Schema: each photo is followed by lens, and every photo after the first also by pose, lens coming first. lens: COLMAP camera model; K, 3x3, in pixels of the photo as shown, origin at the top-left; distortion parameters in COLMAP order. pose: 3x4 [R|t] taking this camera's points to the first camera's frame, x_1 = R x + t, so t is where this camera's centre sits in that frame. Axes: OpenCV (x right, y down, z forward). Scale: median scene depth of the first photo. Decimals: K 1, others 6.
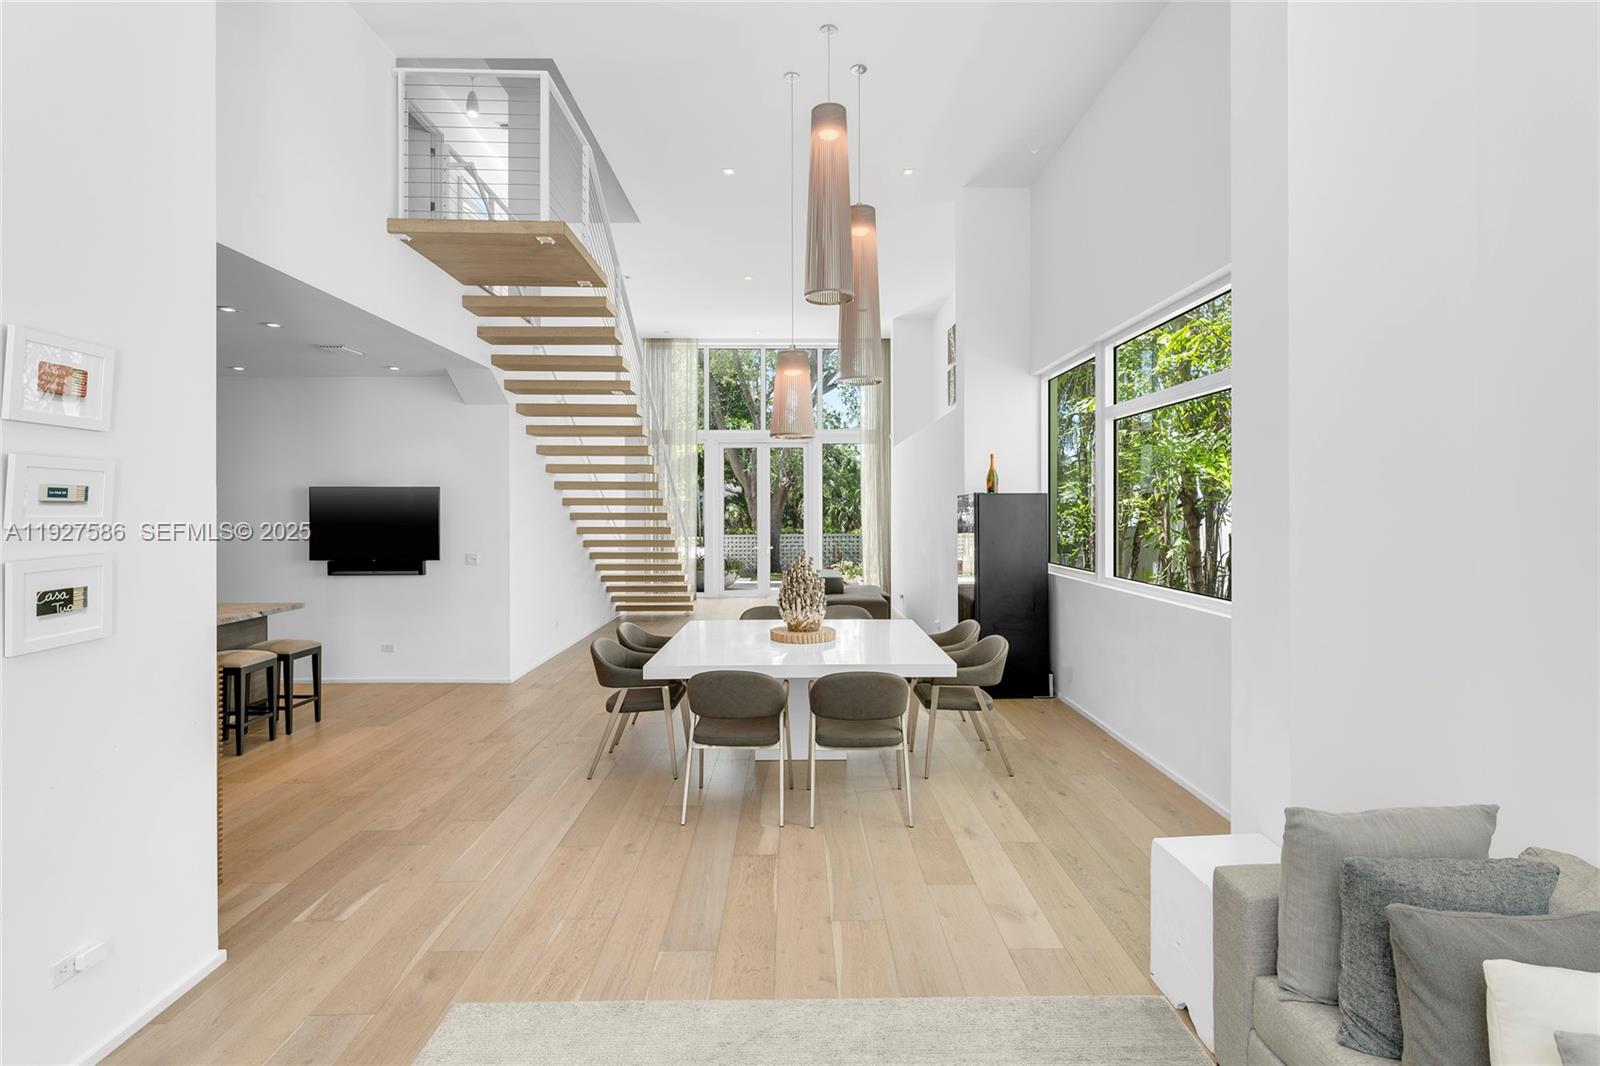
lens RADIAL K [[706.0, 0, 806.6], [0, 706.0, 519.9], [0, 0, 1]] dist [-0.001966, -0.000428]
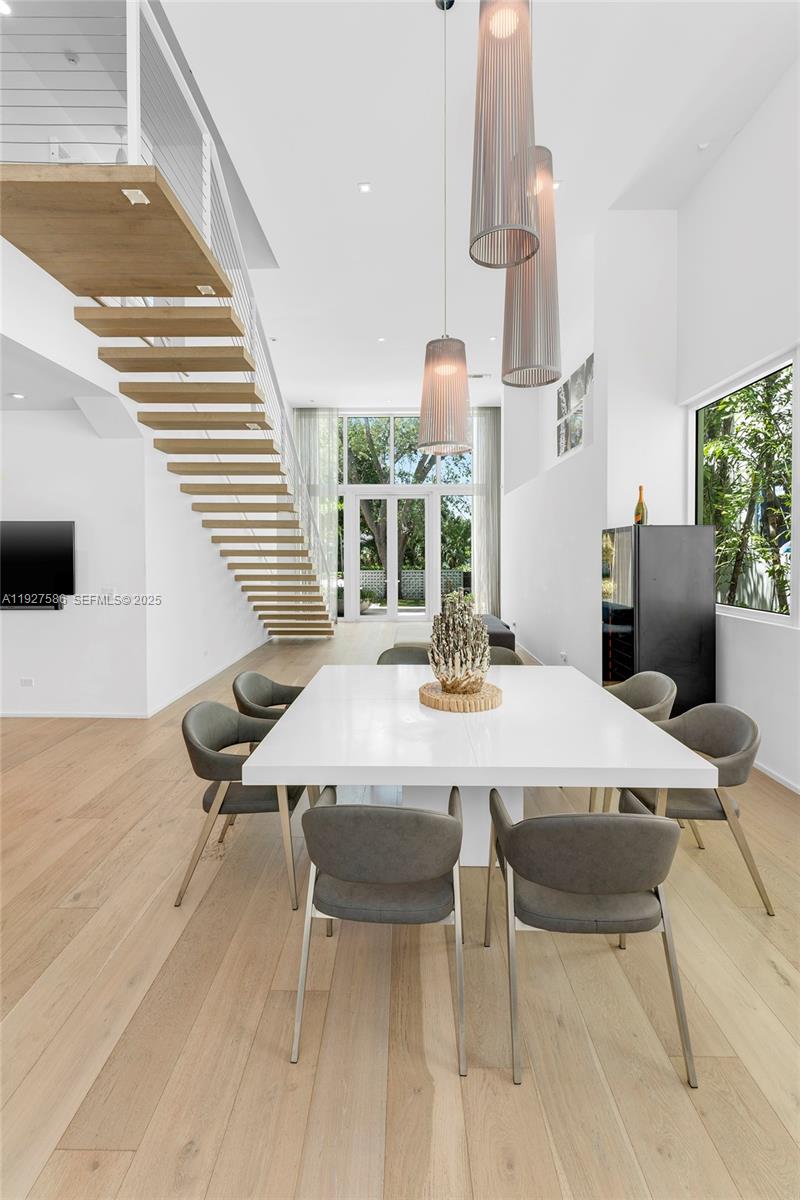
lens RADIAL K [[480.9, 0, 400.9], [0, 480.9, 577.7], [0, 0, 1]] dist [0.007549, 0.000194]
pose [[0.999530, 0.002884, -0.030515, -0.037407], [-0.001786, 0.999352, 0.035943, 0.006788], [0.030599, -0.035872, 0.998888, 0.305767]]
